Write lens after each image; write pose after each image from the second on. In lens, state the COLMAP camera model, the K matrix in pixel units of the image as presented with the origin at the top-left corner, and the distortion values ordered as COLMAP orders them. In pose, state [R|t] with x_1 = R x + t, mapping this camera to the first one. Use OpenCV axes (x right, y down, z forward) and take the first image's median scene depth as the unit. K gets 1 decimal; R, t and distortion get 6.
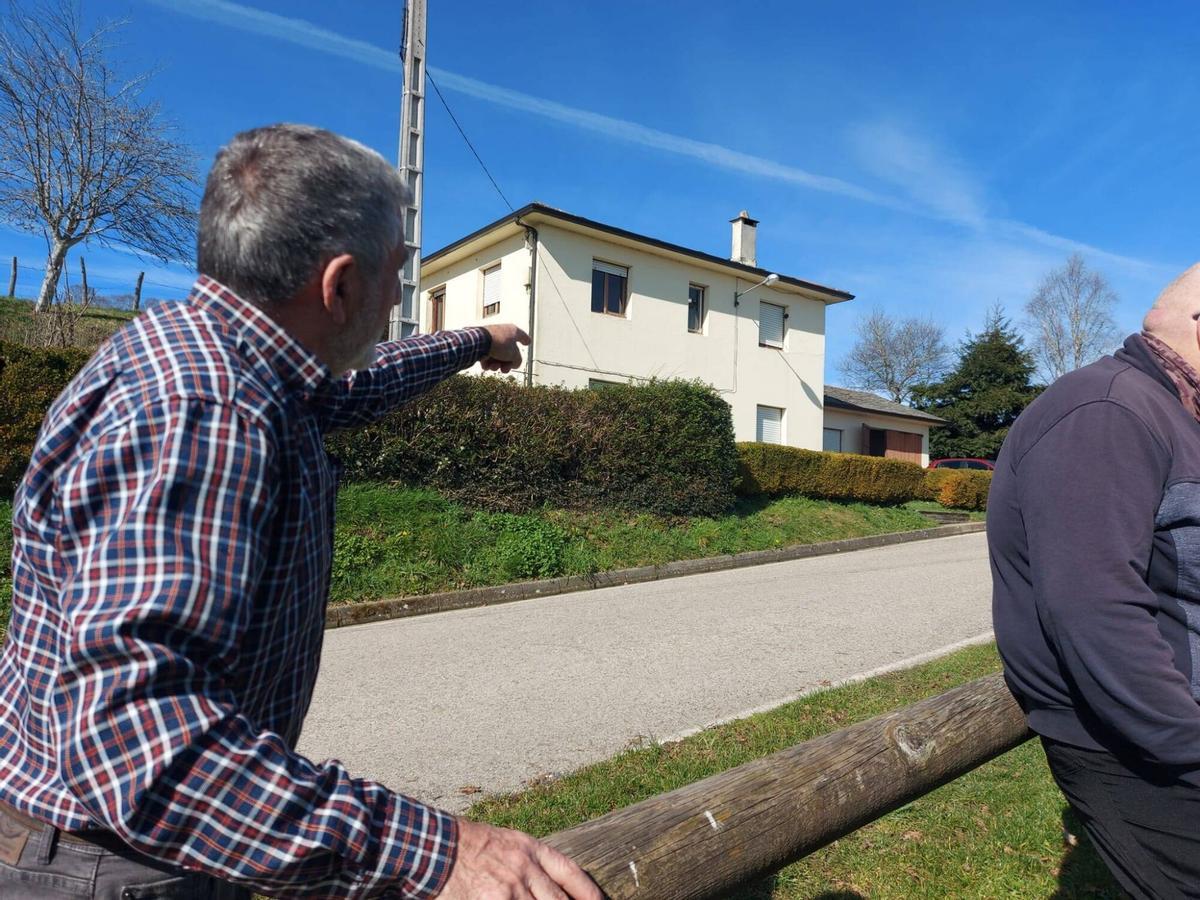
lens RADIAL K [[875.0, 0, 603.4], [0, 875.0, 450.8], [0, 0, 1]] dist [0.144996, -0.171952]
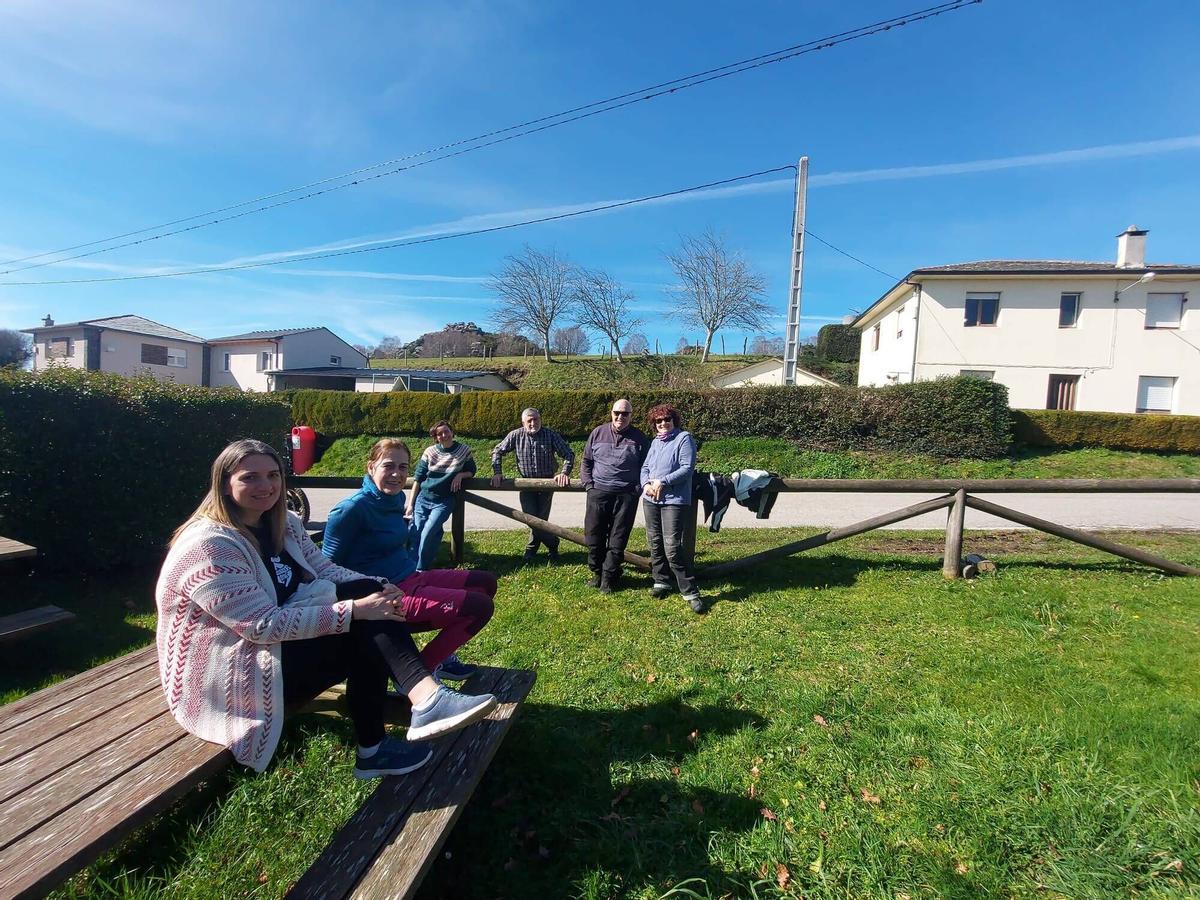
lens RADIAL K [[476.3, 0, 585.5], [0, 476.3, 440.3], [0, 0, 1]] dist [-0.014128, 0.000055]
pose [[0.625017, 0.017755, -0.780409, 0.271622], [0.026393, 0.998689, 0.043859, -0.012803], [0.780165, -0.048010, 0.623729, -0.080316]]
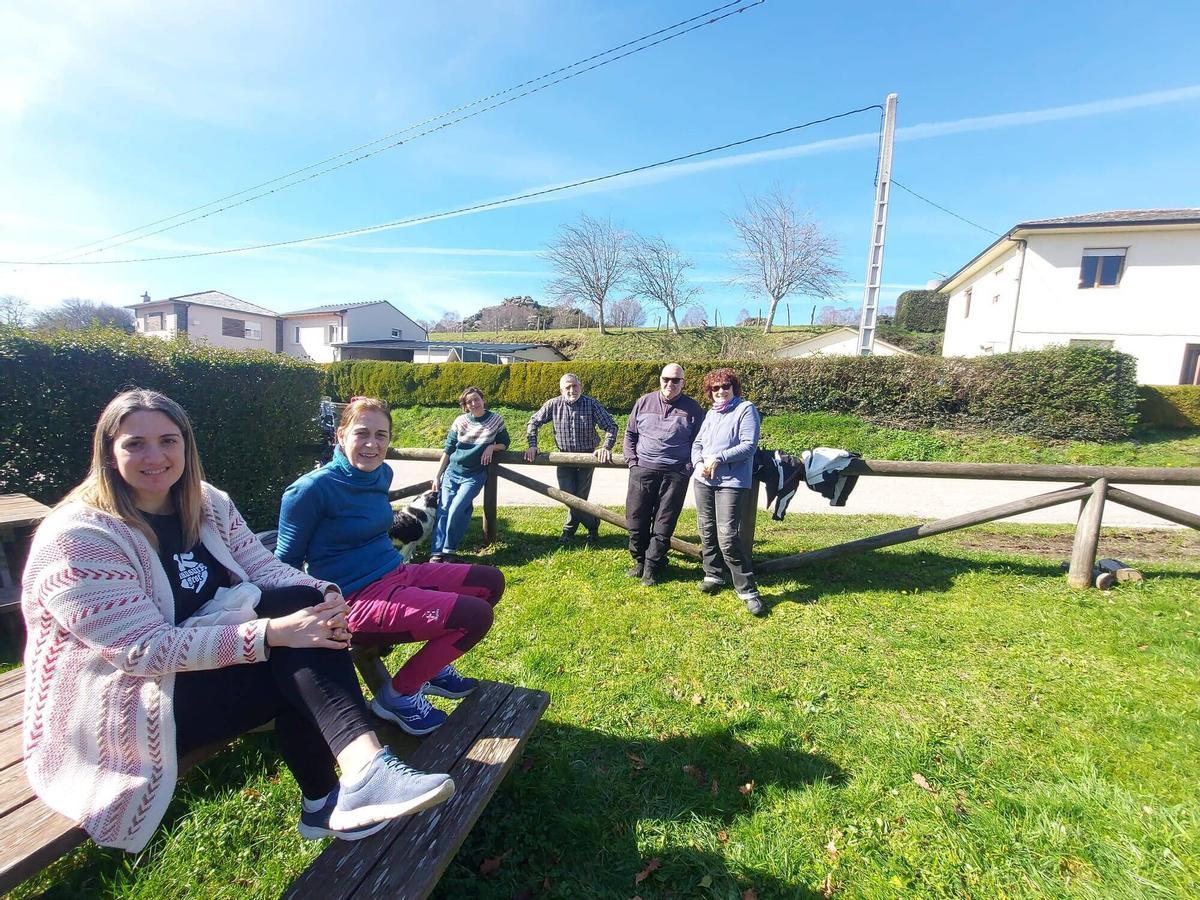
lens RADIAL K [[476.3, 0, 585.5], [0, 476.3, 440.3], [0, 0, 1]] dist [-0.014128, 0.000055]
pose [[0.532220, 0.071830, -0.843553, 0.251361], [0.017918, 0.995215, 0.096049, -0.009673], [0.846416, -0.066234, 0.528387, -0.057851]]
